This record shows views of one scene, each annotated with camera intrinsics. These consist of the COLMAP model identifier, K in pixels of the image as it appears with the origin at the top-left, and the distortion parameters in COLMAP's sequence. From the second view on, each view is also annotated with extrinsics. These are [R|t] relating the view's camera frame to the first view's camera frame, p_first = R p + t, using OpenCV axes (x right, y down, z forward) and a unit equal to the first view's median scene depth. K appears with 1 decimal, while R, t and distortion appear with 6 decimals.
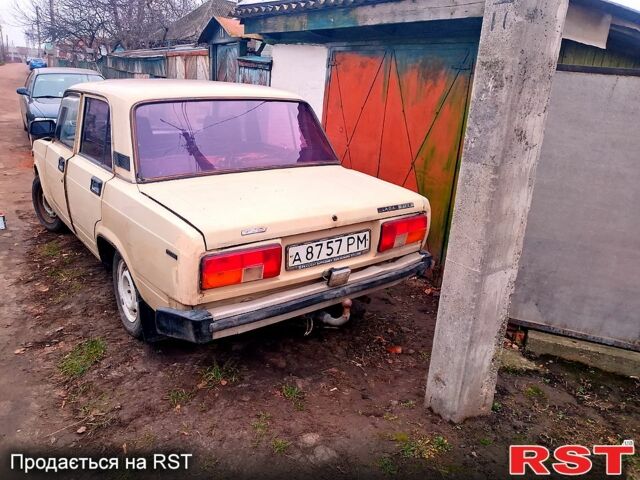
lens RADIAL K [[515.4, 0, 320.0], [0, 515.4, 240.0], [0, 0, 1]] dist [-0.006405, -0.003348]
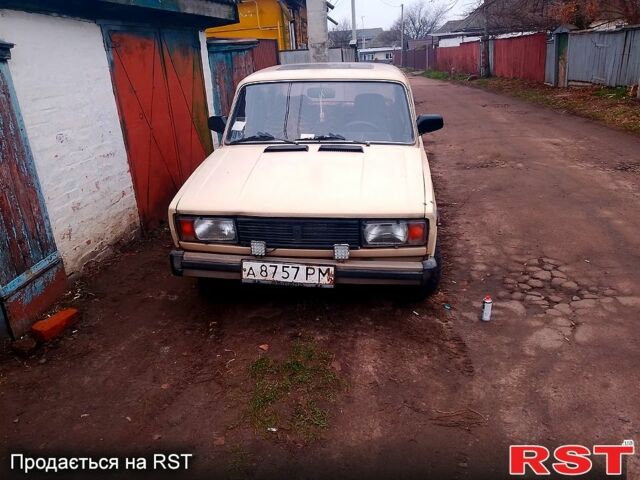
lens RADIAL K [[515.4, 0, 320.2], [0, 515.4, 241.5], [0, 0, 1]] dist [-0.003782, -0.007710]
pose [[-0.750931, -0.256281, 0.608624, -1.487843], [0.194076, 0.795283, 0.574334, -0.919671], [-0.631219, 0.549405, -0.547464, 2.591307]]
